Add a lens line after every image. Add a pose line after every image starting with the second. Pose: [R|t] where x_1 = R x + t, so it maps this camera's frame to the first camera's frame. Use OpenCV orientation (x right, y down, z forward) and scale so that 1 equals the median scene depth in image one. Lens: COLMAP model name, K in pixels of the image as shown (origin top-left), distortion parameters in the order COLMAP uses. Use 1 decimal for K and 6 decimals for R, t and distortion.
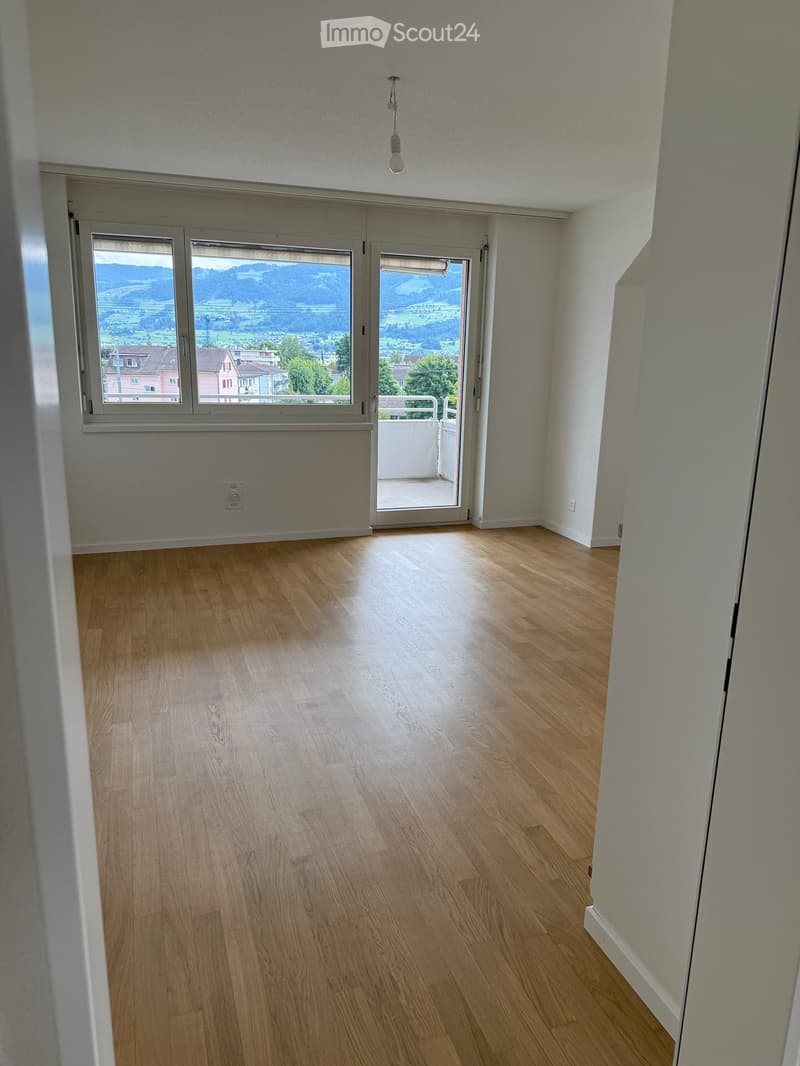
lens RADIAL K [[747.5, 0, 400.0], [0, 747.5, 533.0], [0, 0, 1]] dist [0.067194, -0.001136]
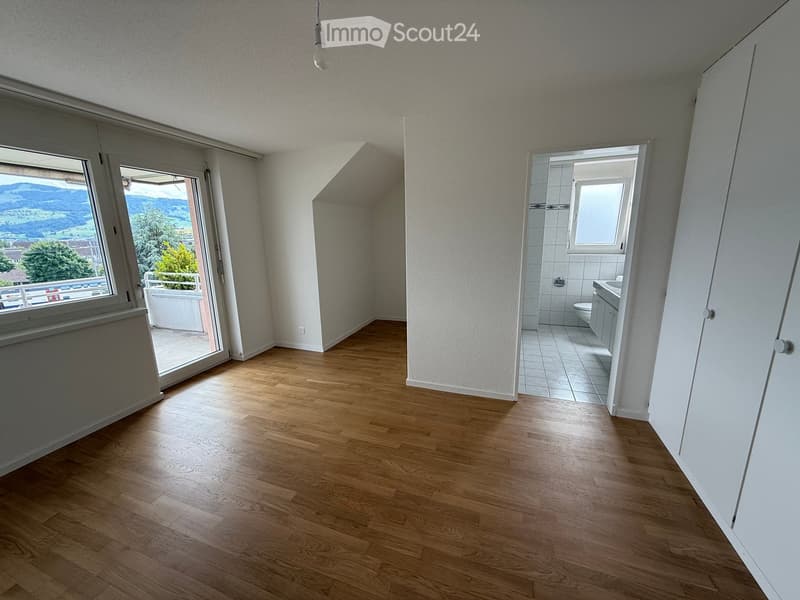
lens RADIAL K [[318.5, 0, 400.0], [0, 318.5, 300.0], [0, 0, 1]] dist [-0.001180, 0.000014]
pose [[0.635064, -0.193505, 0.747830, -0.150623], [0.213525, 0.974369, 0.070795, -0.107180], [-0.742362, 0.114721, 0.660105, 0.368001]]
